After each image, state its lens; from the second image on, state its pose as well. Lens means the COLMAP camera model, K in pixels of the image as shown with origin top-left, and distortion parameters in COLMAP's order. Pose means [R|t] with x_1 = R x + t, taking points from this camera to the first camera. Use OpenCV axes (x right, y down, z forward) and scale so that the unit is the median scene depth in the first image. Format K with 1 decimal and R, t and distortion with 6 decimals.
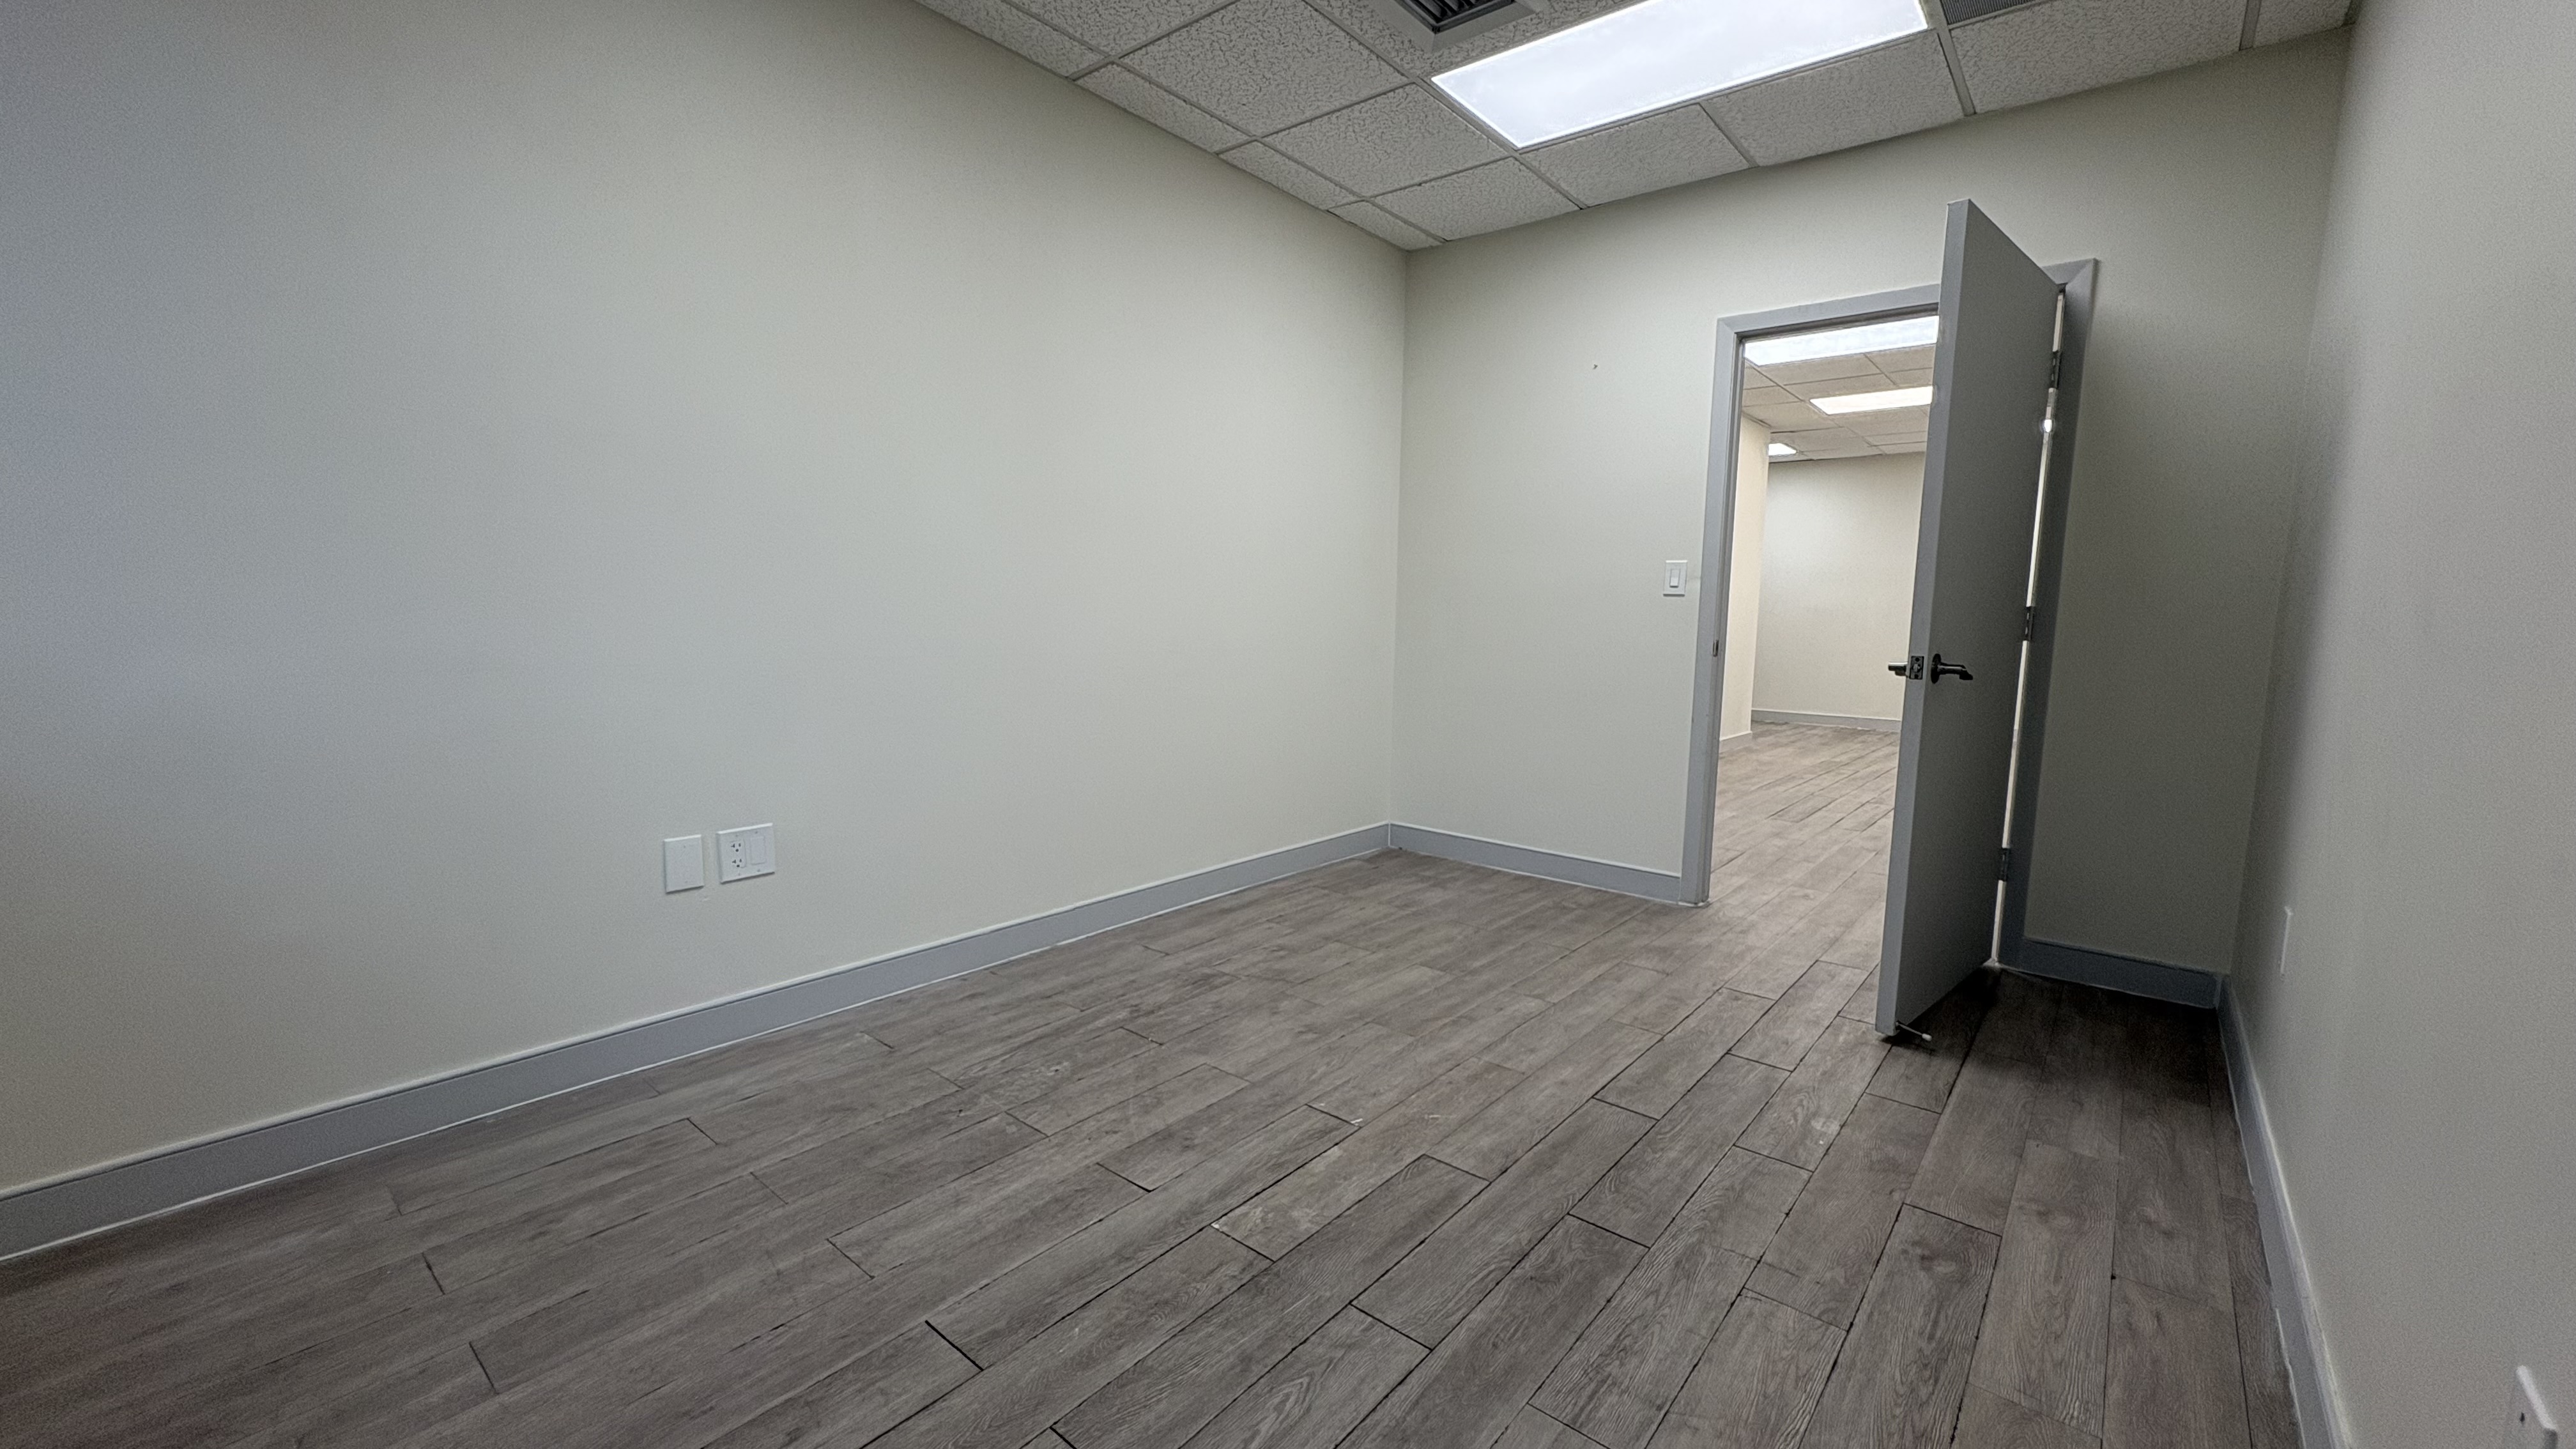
lens RADIAL K [[1021.9, 0, 1290.0], [0, 1021.9, 724.7], [0, 0, 1]] dist [0.000357, -0.000465]
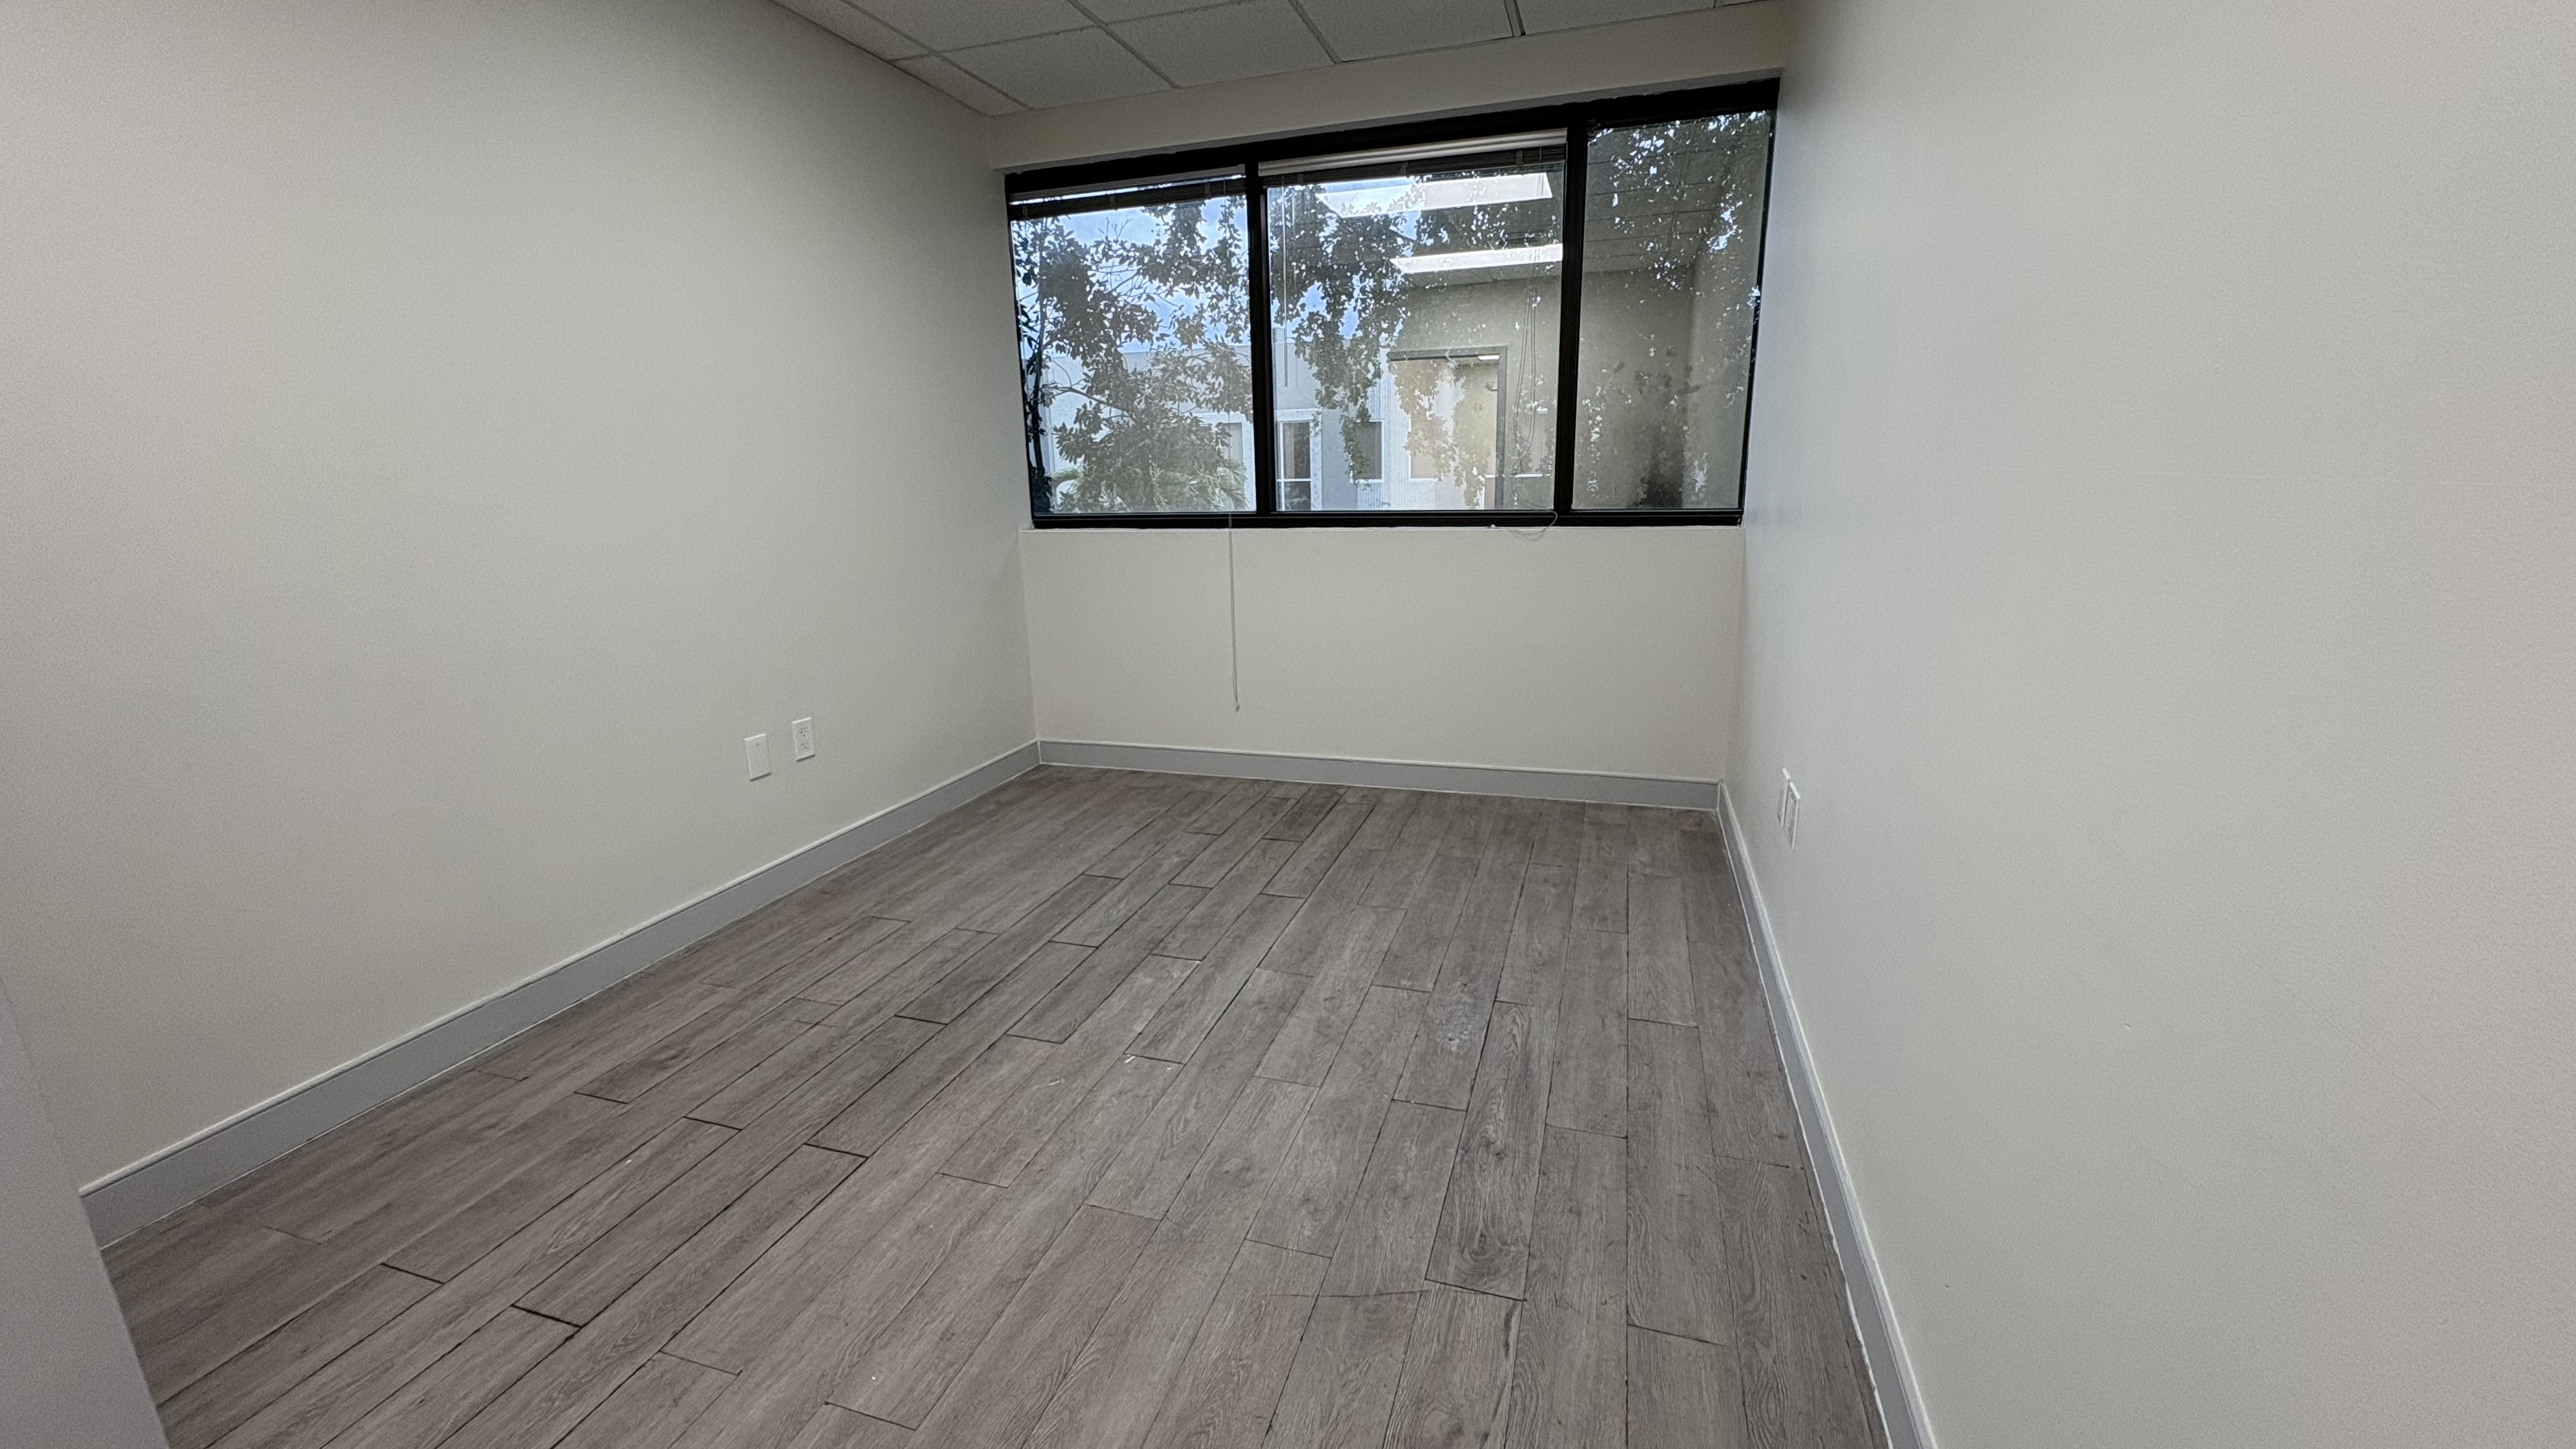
lens RADIAL K [[1021.9, 0, 1288.9], [0, 1021.9, 725.2], [0, 0, 1]] dist [0.000357, -0.000465]
pose [[-0.927055, 0.093395, -0.363108, 0.276103], [-0.038258, 0.939858, 0.339416, -0.306090], [0.372969, 0.328549, -0.867727, 1.956340]]
